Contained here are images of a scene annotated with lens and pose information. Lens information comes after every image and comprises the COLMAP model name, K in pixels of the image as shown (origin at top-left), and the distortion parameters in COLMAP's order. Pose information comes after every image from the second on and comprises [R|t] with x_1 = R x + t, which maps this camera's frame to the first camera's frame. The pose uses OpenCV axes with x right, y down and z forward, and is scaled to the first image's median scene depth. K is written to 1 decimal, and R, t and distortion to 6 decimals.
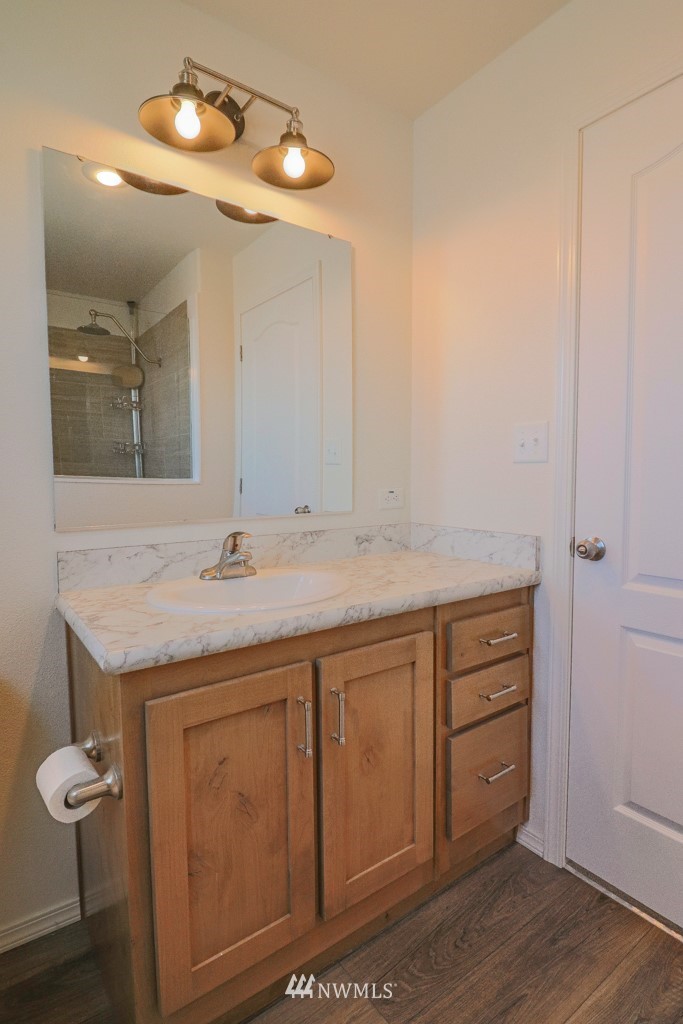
lens RADIAL K [[529.0, 0, 366.7], [0, 529.0, 506.5], [0, 0, 1]] dist [0.003702, -0.014739]
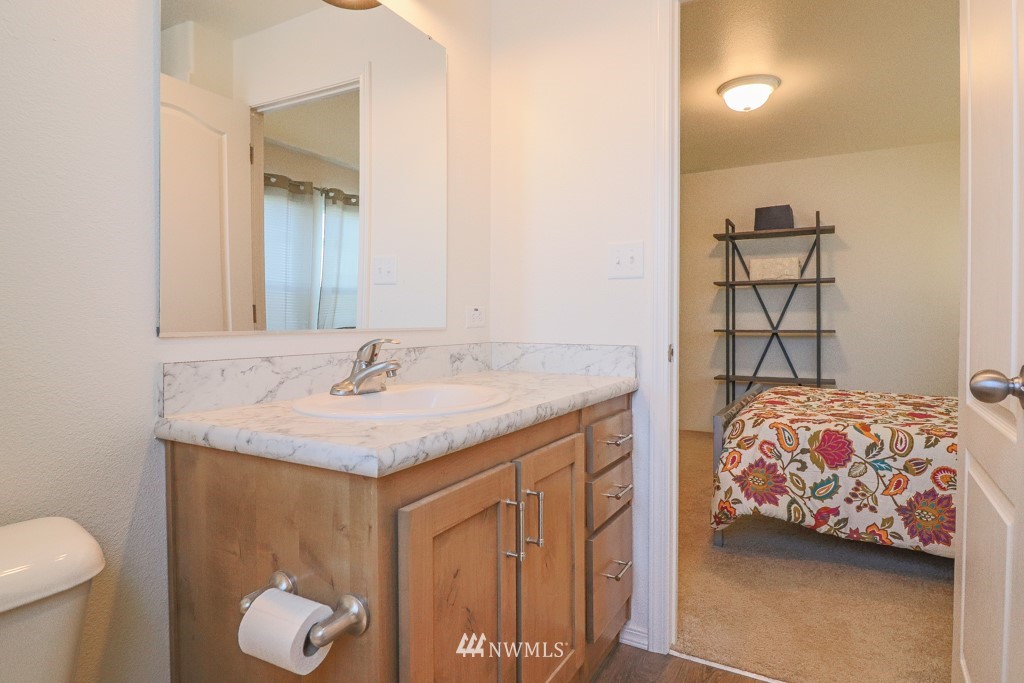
lens RADIAL K [[572.9, 0, 514.1], [0, 572.9, 329.8], [0, 0, 1]] dist [0.000325, 0.000063]
pose [[0.913650, -0.000165, 0.406501, -0.425439], [0.021902, 0.998567, -0.048822, 0.083319], [-0.405911, 0.053510, 0.912345, 0.028911]]
